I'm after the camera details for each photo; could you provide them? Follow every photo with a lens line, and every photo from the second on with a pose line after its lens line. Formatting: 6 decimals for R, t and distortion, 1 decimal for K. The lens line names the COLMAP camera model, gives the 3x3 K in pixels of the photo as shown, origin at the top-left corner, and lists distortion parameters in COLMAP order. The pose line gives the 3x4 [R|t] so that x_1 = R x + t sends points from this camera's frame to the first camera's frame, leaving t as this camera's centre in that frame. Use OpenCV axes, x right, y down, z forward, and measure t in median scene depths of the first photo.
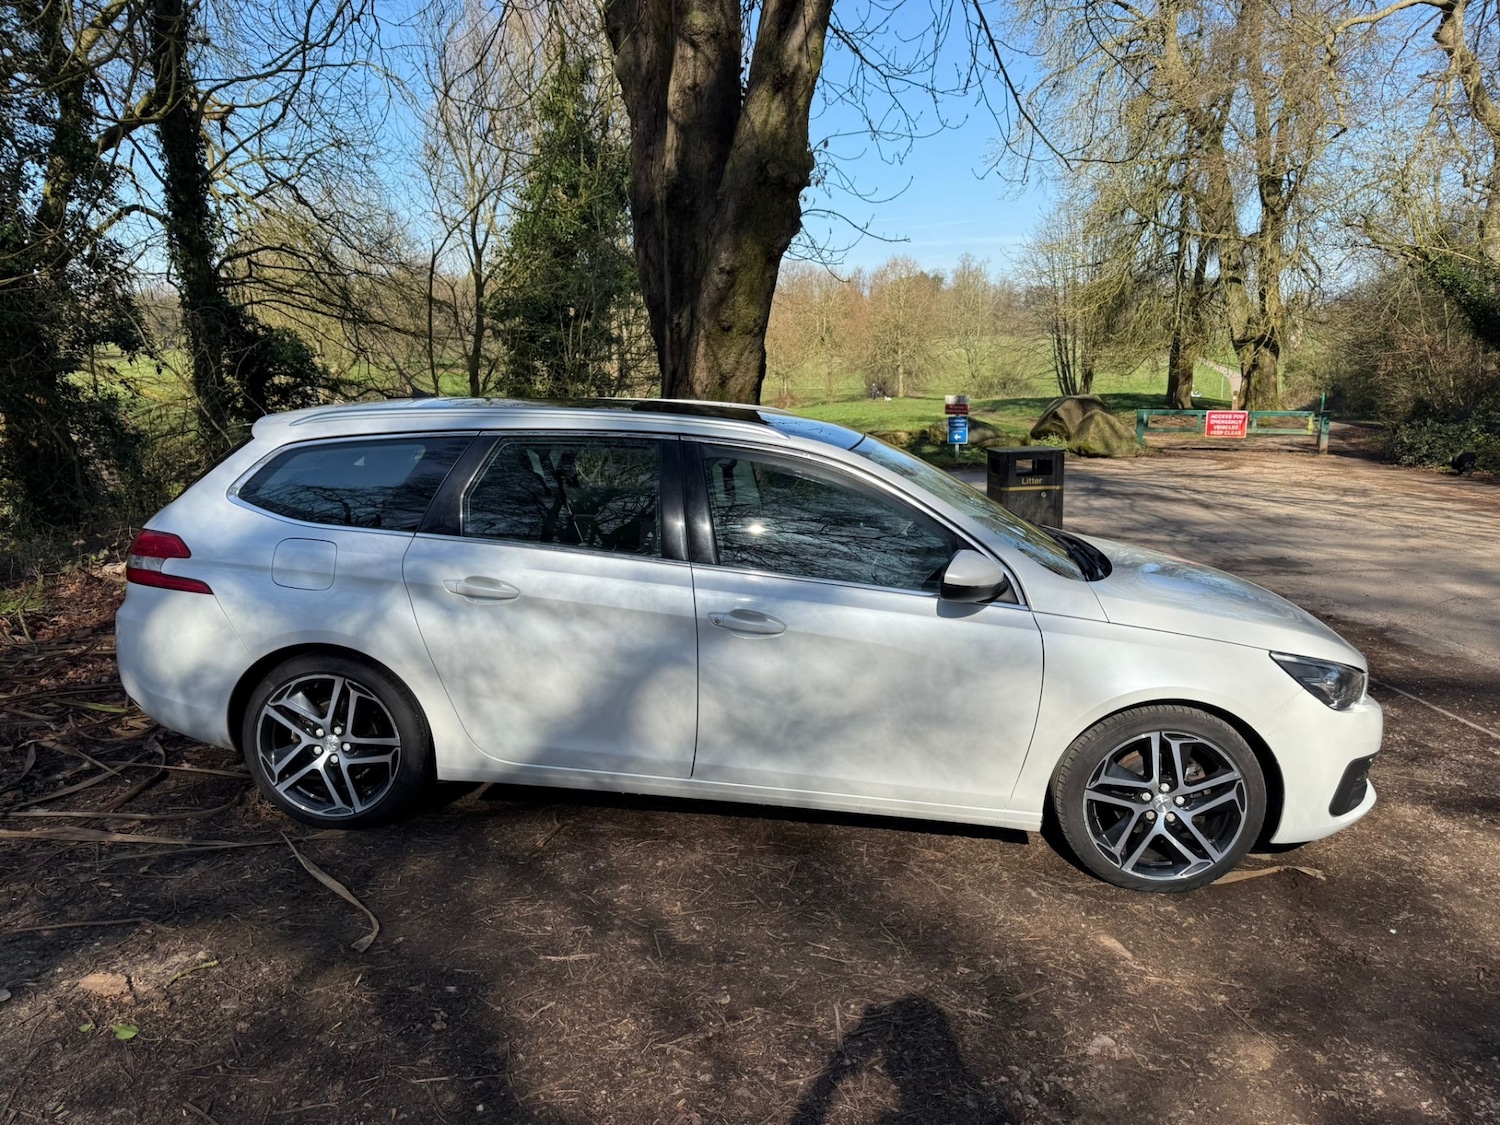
lens RADIAL K [[1055.0, 0, 750.0], [0, 1055.0, 562.5], [0, 0, 1]] dist [0.022816, -0.025244]
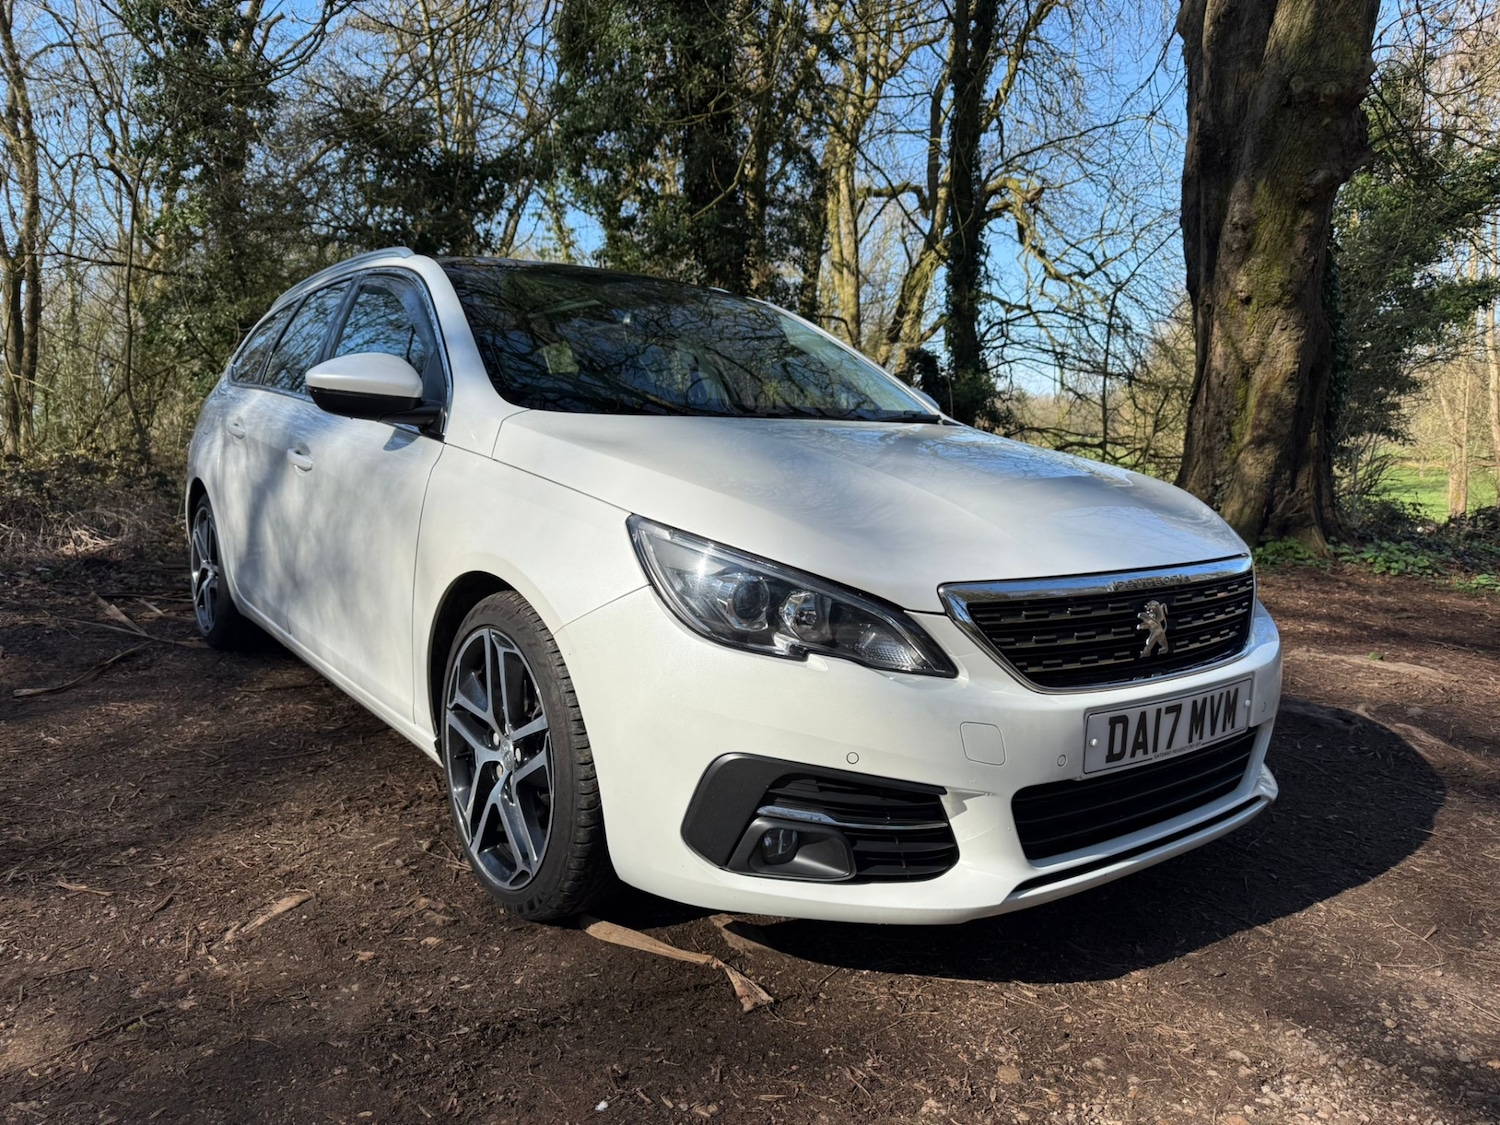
lens RADIAL K [[1055.0, 0, 750.0], [0, 1055.0, 562.5], [0, 0, 1]] dist [0.022816, -0.025244]
pose [[0.649117, 0.065306, -0.757881, 0.943361], [-0.136381, 0.990156, -0.031488, 0.115097], [0.748364, 0.123800, 0.651633, 0.680180]]
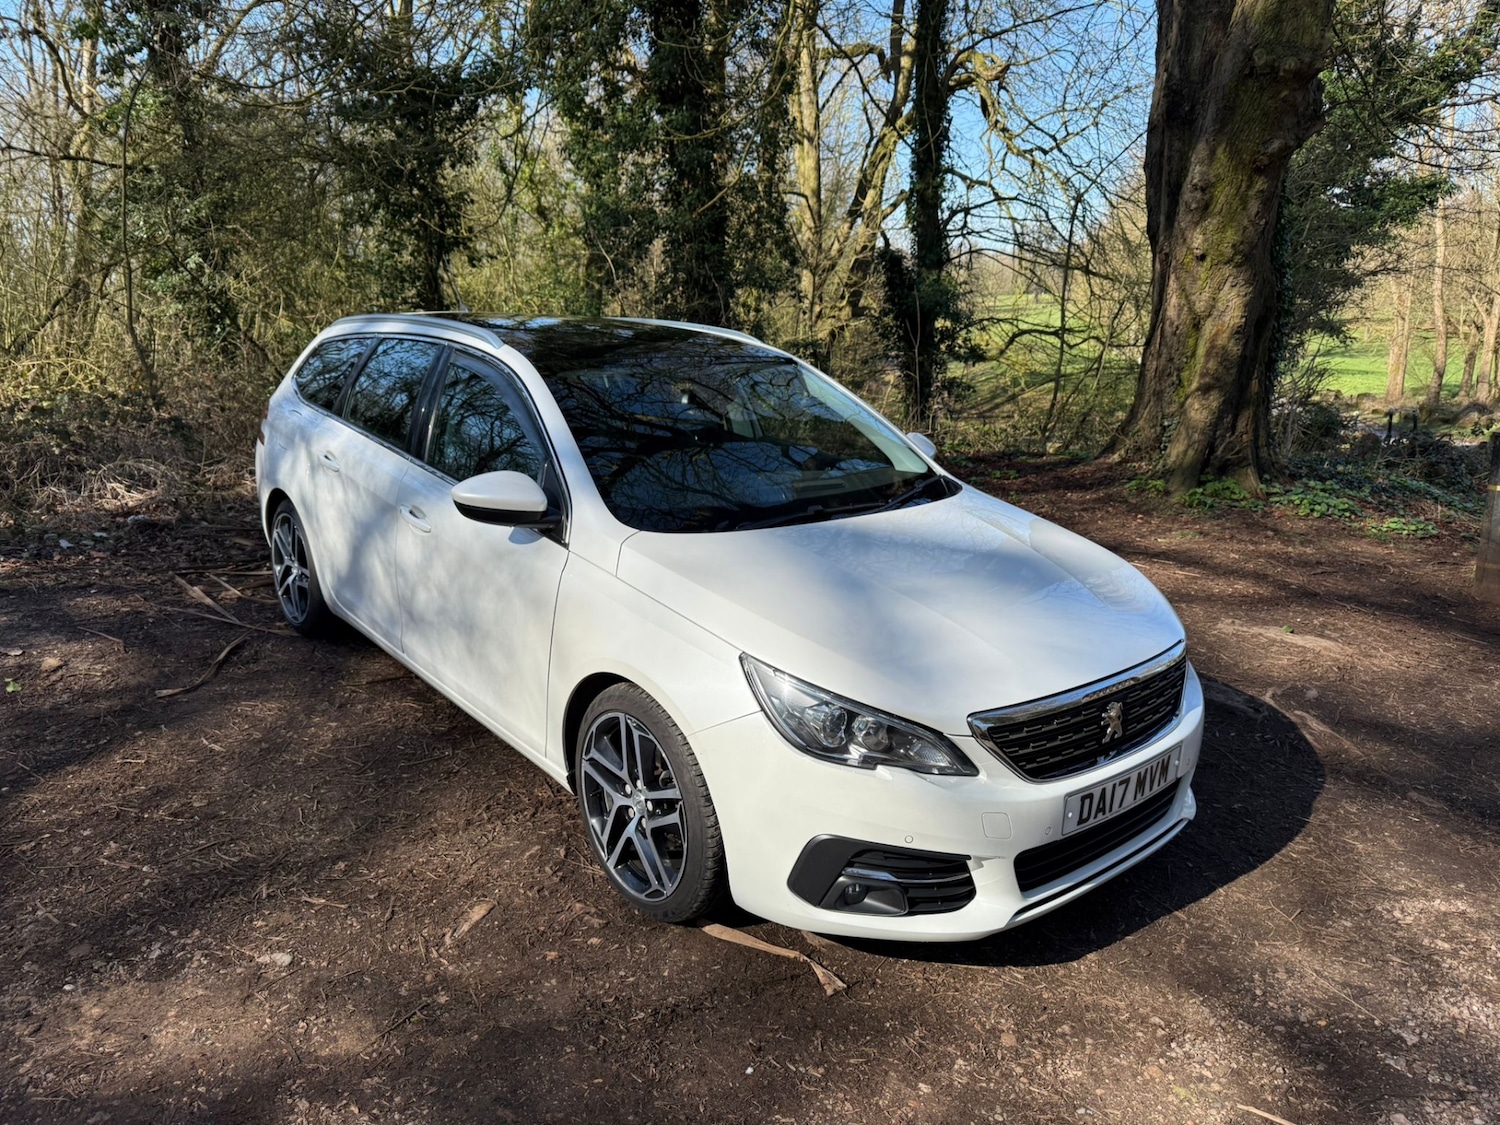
lens RADIAL K [[1063.4, 0, 741.4], [0, 1063.4, 553.0], [0, 0, 1]] dist [0.039320, -0.047642]
pose [[0.681059, 0.159670, -0.714608, 1.019623], [-0.134310, 0.986618, 0.092442, -0.060423], [0.719805, 0.033021, 0.693391, 0.453872]]
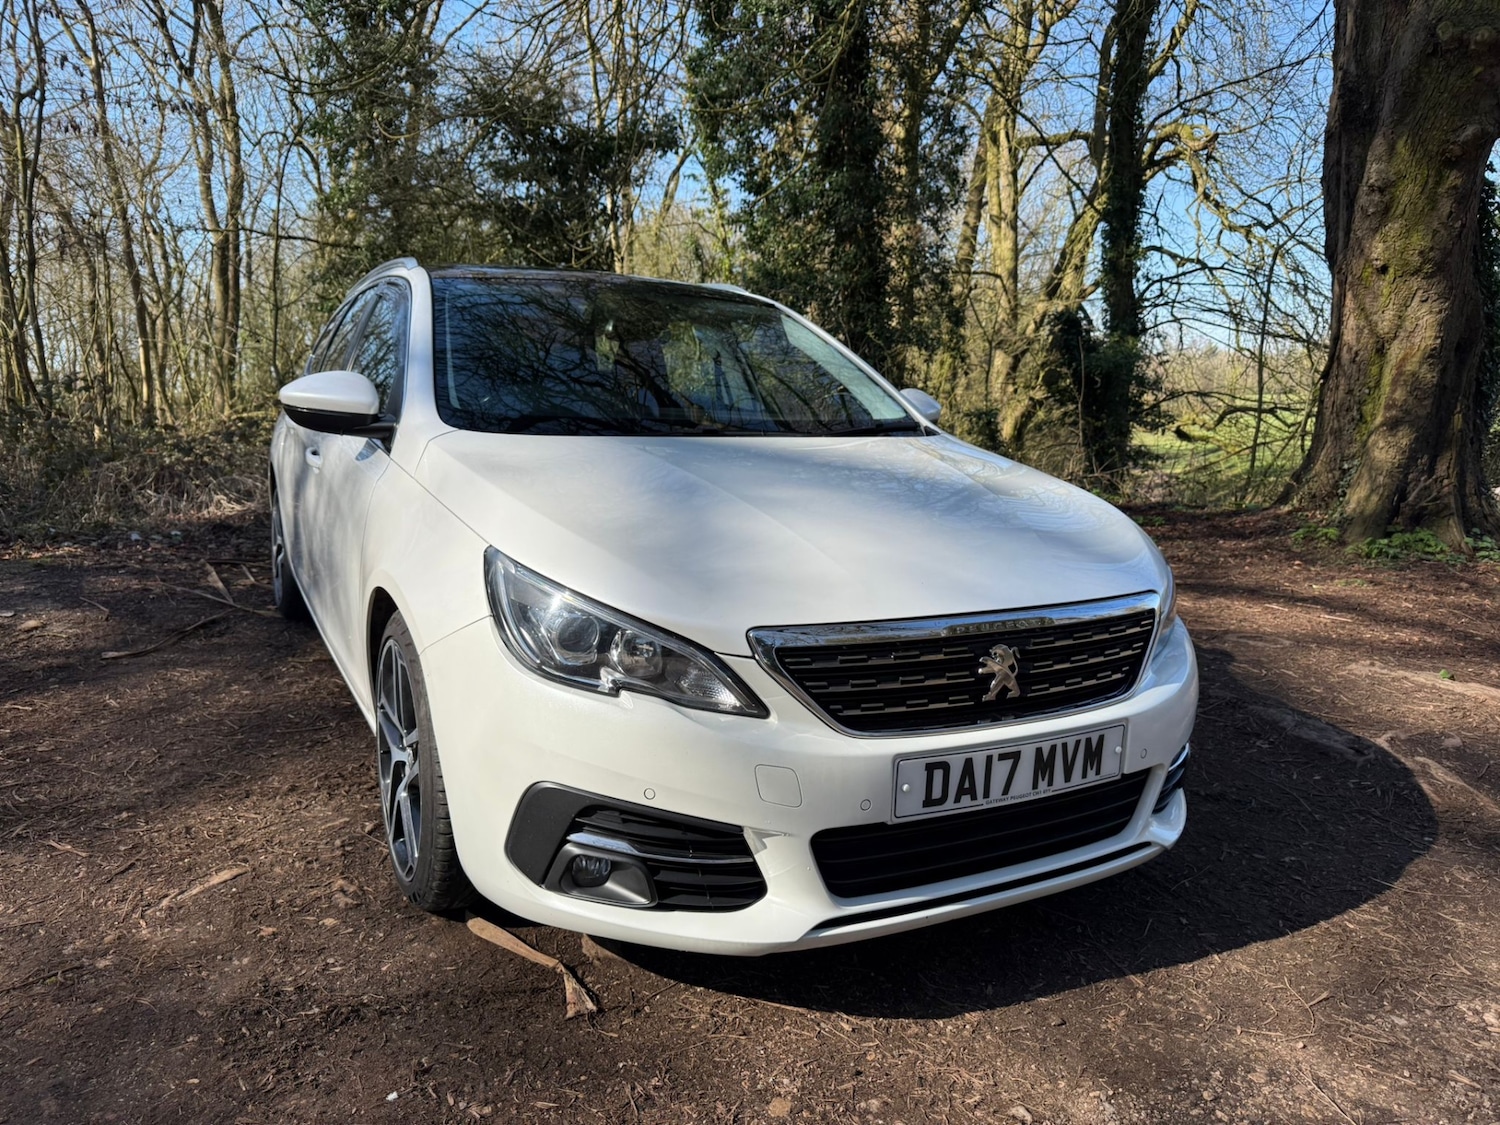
lens RADIAL K [[1057.7, 0, 751.8], [0, 1057.7, 552.8], [0, 0, 1]] dist [0.020966, -0.021790]
pose [[0.518887, 0.108016, -0.847991, 1.058135], [-0.163774, 0.986171, 0.025403, 0.046884], [0.839008, 0.125697, 0.529401, 0.800803]]
